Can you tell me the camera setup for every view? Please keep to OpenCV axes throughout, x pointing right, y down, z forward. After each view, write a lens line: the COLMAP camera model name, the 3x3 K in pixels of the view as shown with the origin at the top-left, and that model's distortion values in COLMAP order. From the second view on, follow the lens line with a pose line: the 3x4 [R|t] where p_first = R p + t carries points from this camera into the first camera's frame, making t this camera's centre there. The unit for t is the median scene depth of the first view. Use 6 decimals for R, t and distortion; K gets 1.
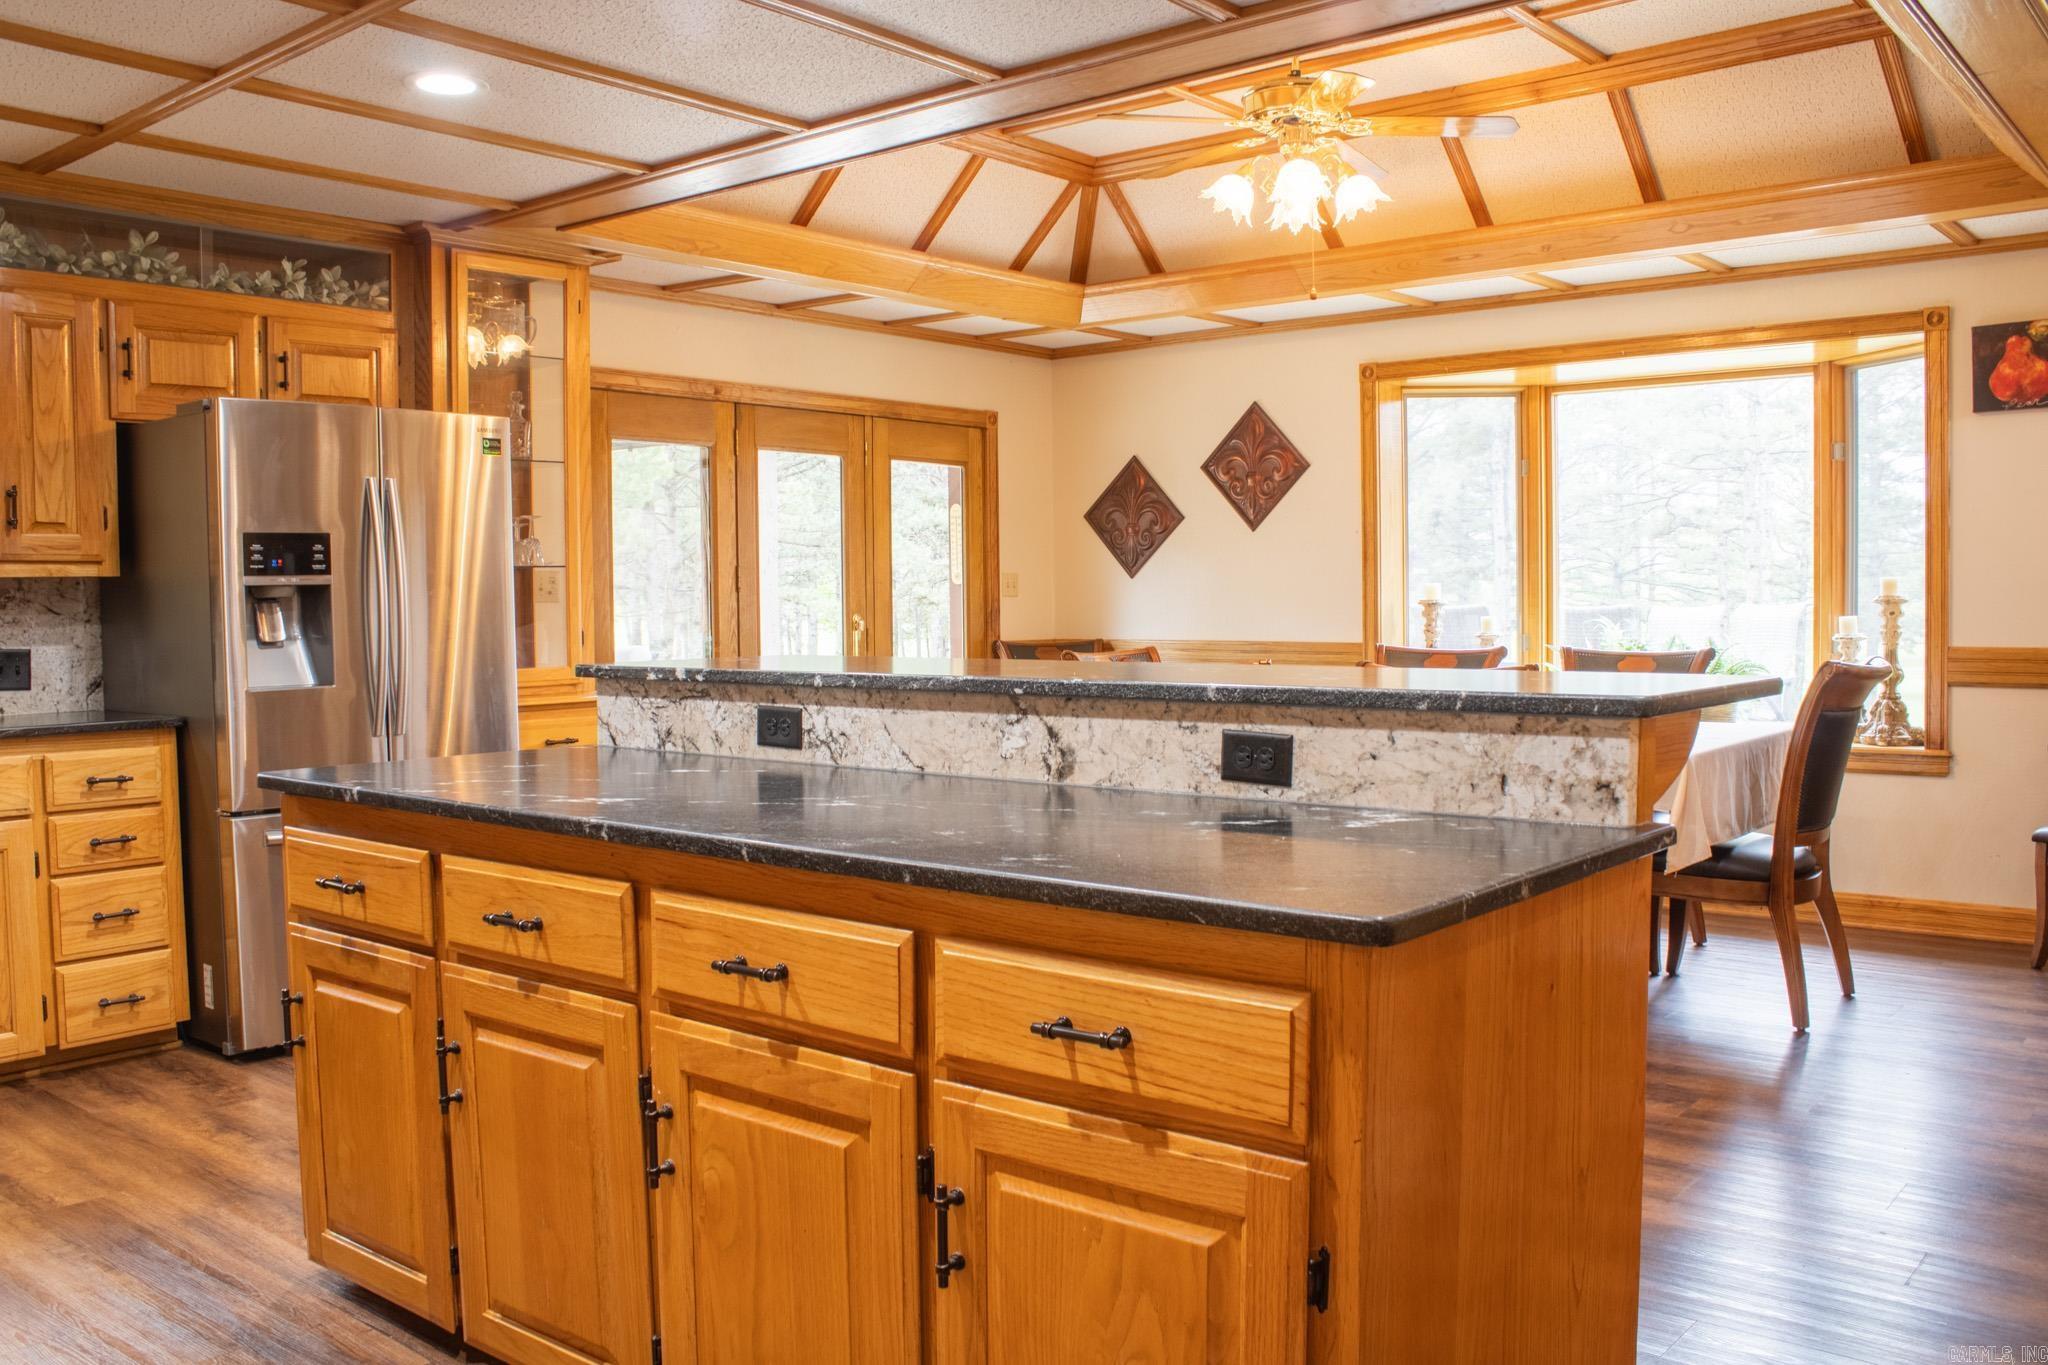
lens RADIAL K [[1703.1, 0, 1038.3], [0, 1703.1, 673.4], [0, 0, 1]] dist [-0.175153, 0.156057]
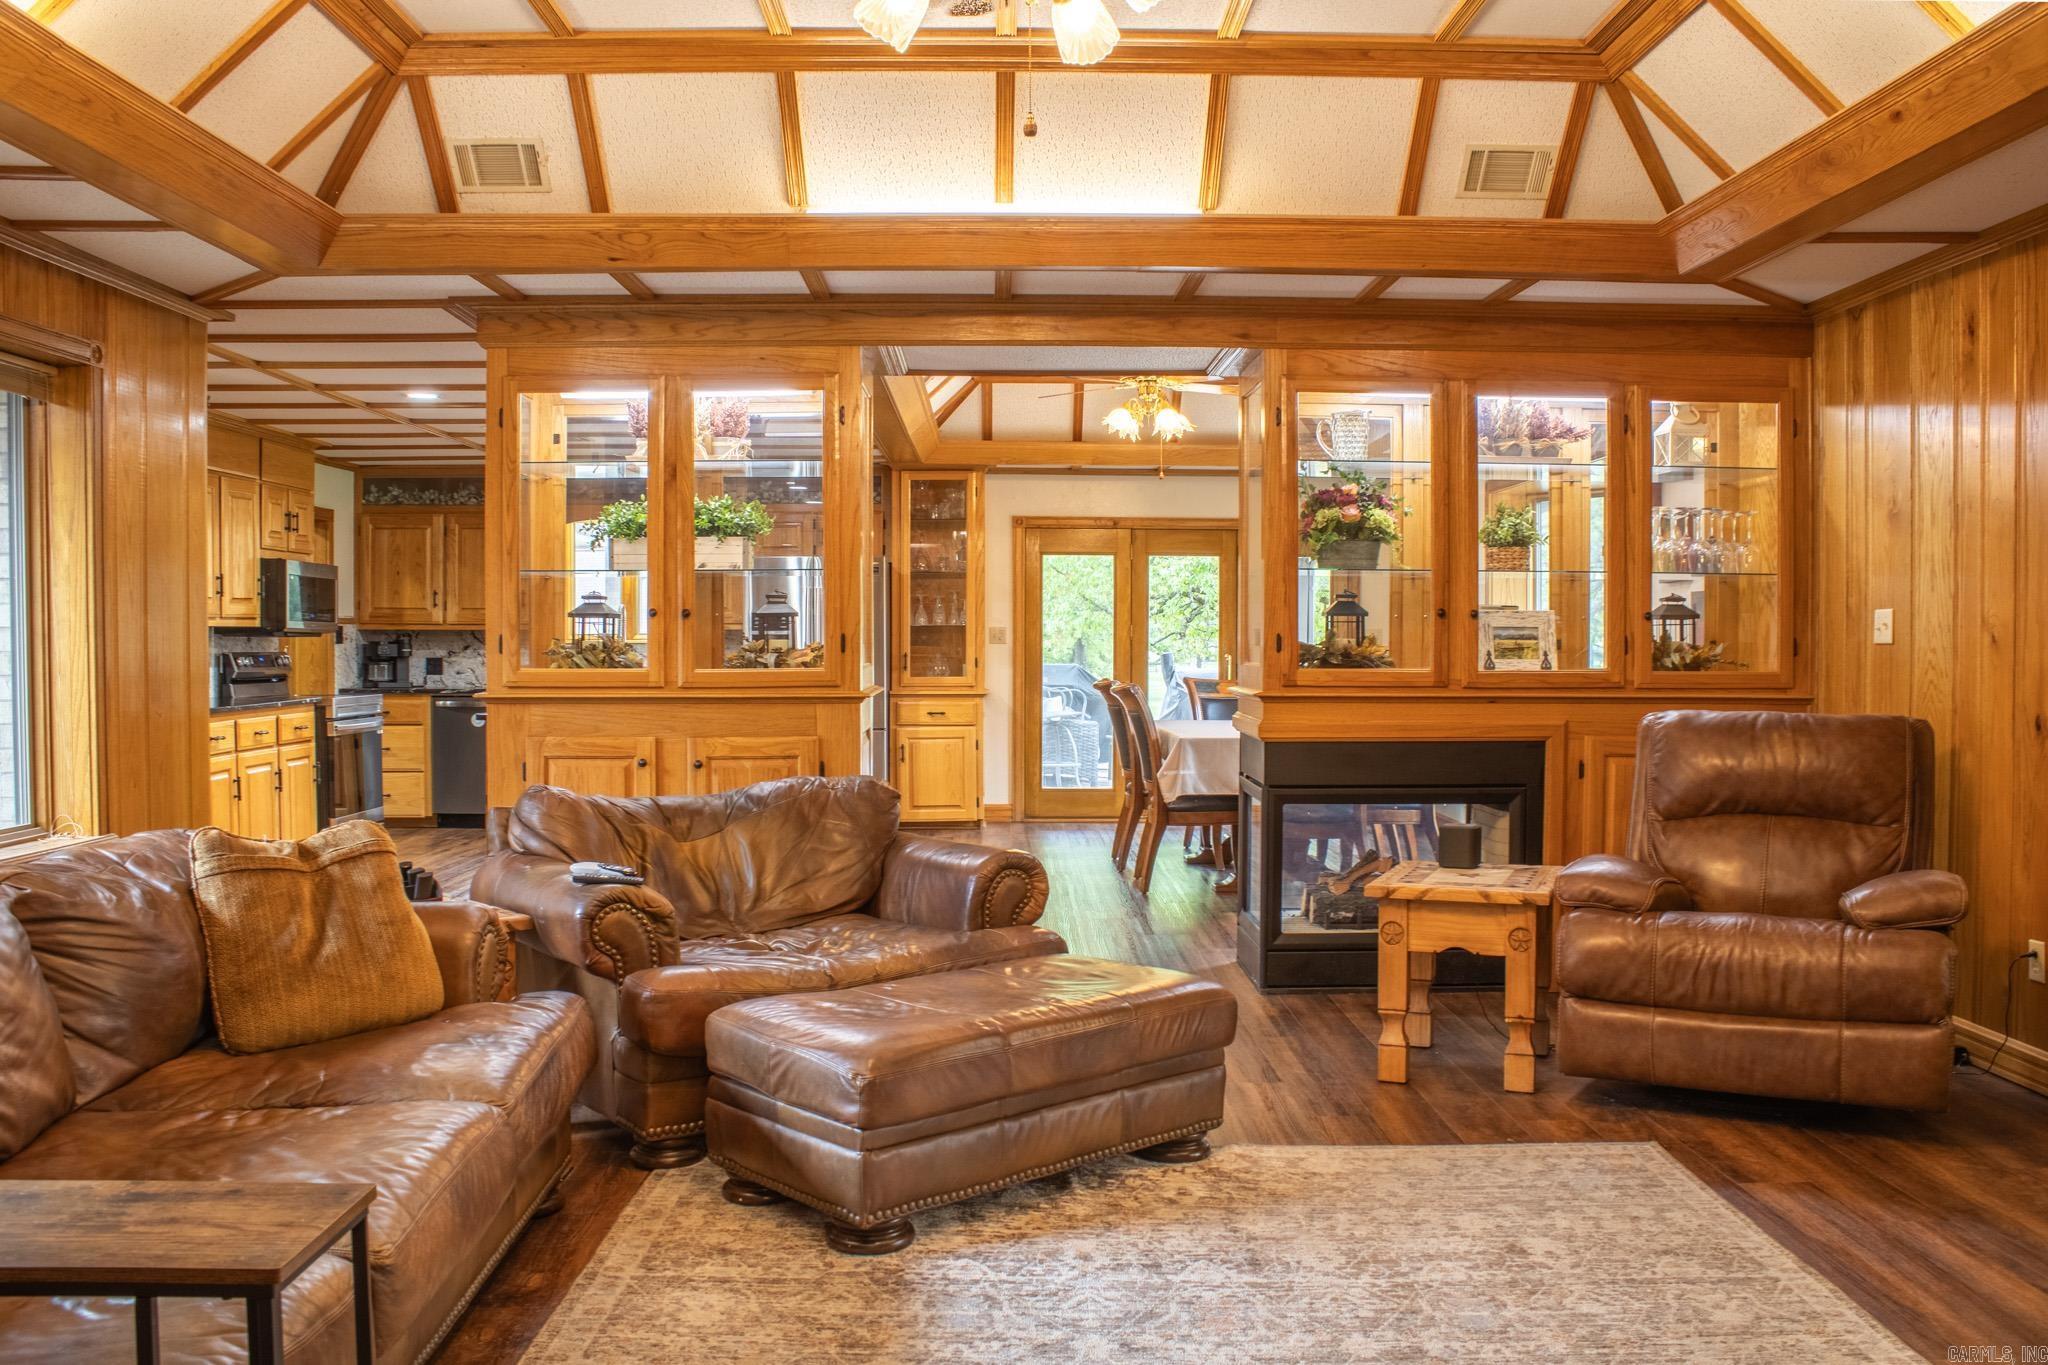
lens RADIAL K [[1703.1, 0, 1038.3], [0, 1703.1, 673.4], [0, 0, 1]] dist [-0.175153, 0.156057]
pose [[0.654461, 0.026651, -0.755626, 1.518820], [-0.045101, 0.998975, -0.003829, -0.005573], [0.754749, 0.036585, 0.654992, -0.274286]]
